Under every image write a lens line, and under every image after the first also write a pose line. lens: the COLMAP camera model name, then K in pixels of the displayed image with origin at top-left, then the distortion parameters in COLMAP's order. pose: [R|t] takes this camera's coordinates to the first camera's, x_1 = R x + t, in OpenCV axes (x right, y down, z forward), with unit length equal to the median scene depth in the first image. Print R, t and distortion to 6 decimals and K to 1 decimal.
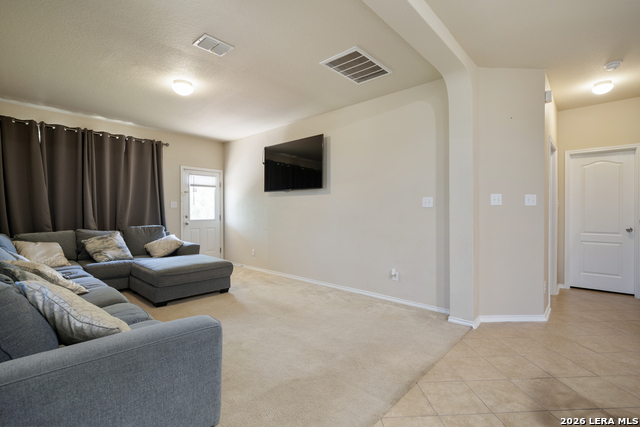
lens RADIAL K [[298.4, 0, 320.3], [0, 298.4, 213.7], [0, 0, 1]] dist [-0.004415, -0.000556]
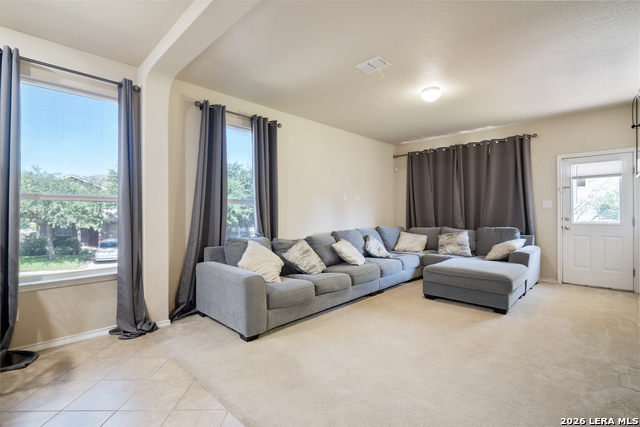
lens RADIAL K [[298.4, 0, 320.2], [0, 298.4, 211.0], [0, 0, 1]] dist [-0.004415, -0.000556]
pose [[-0.027387, -0.005371, -0.999610, 0.414880], [-0.004468, 0.999976, -0.005251, -0.004539], [0.999615, 0.004323, -0.027411, 0.447489]]
